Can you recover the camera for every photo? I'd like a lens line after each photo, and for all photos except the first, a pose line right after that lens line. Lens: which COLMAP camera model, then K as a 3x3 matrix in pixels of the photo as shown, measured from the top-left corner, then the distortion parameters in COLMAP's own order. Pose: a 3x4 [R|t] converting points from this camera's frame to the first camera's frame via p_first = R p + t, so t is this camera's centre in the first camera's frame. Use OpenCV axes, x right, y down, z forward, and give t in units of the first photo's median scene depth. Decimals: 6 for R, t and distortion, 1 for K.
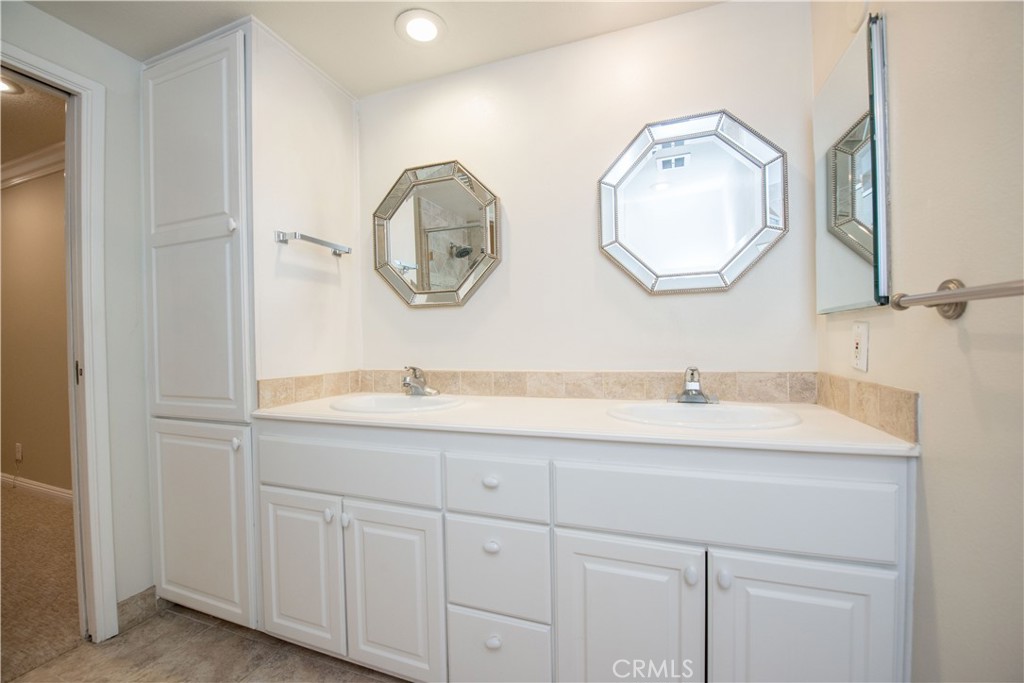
lens RADIAL K [[409.9, 0, 513.2], [0, 409.9, 344.7], [0, 0, 1]] dist [-0.016954, -0.000793]
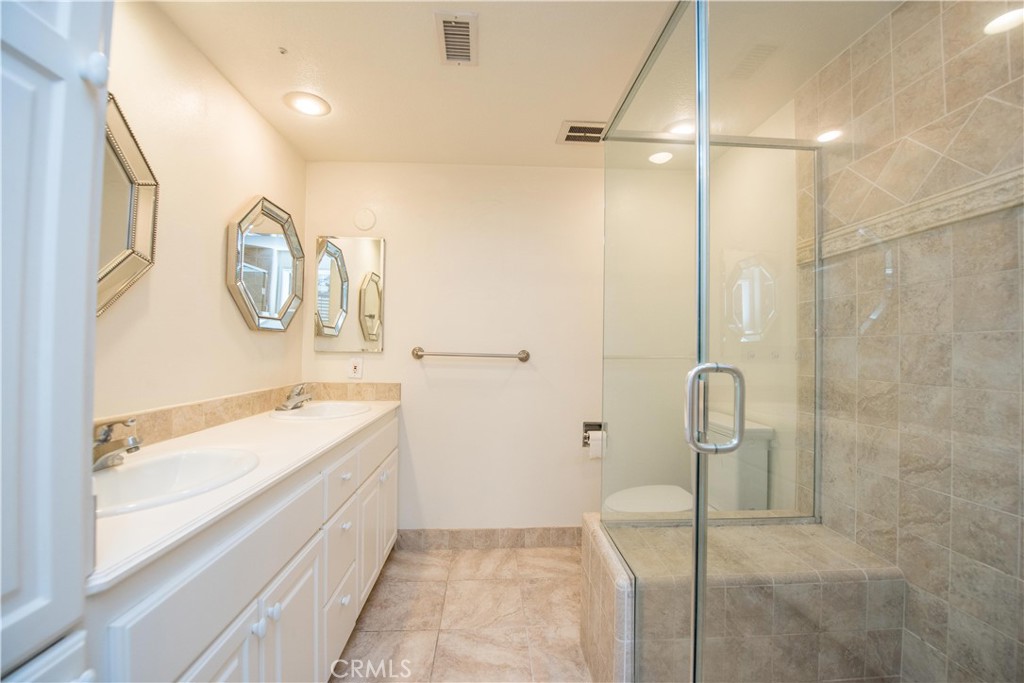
lens RADIAL K [[409.9, 0, 513.2], [0, 409.9, 344.7], [0, 0, 1]] dist [-0.016954, -0.000793]
pose [[-0.394504, 0.027587, 0.918480, -1.029812], [0.006822, 0.999610, -0.027093, -0.036125], [-0.918869, -0.004423, -0.394538, 0.714349]]
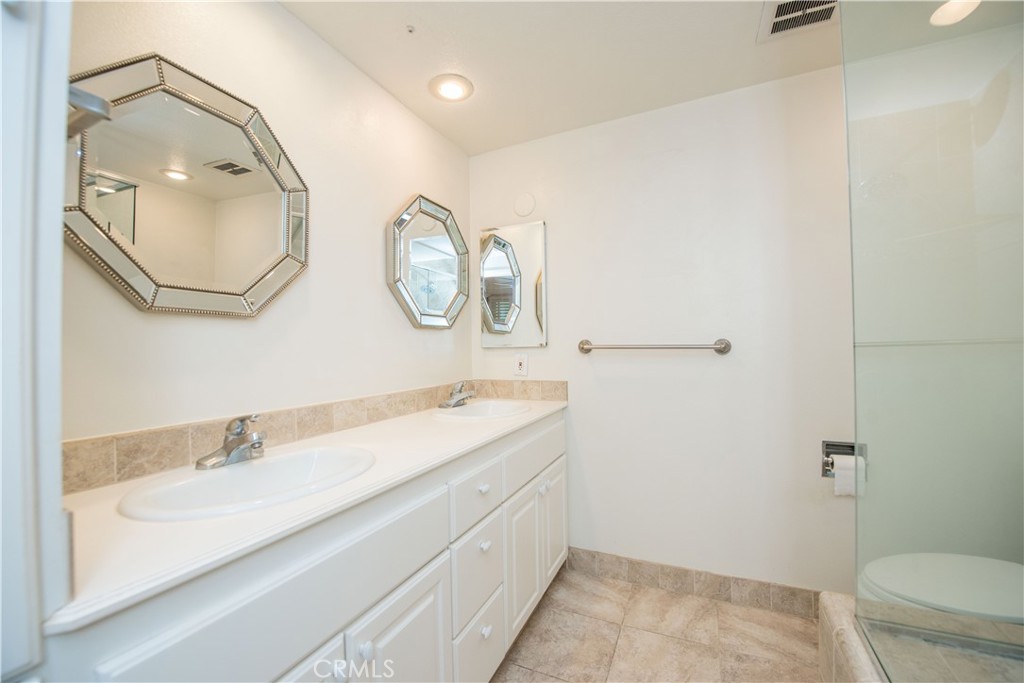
lens RADIAL K [[409.9, 0, 513.2], [0, 409.9, 344.7], [0, 0, 1]] dist [-0.016954, -0.000793]
pose [[0.083413, 0.028802, 0.996099, -0.828346], [0.027007, 0.999150, -0.031152, -0.020523], [-0.996149, 0.029500, 0.082564, 0.564502]]
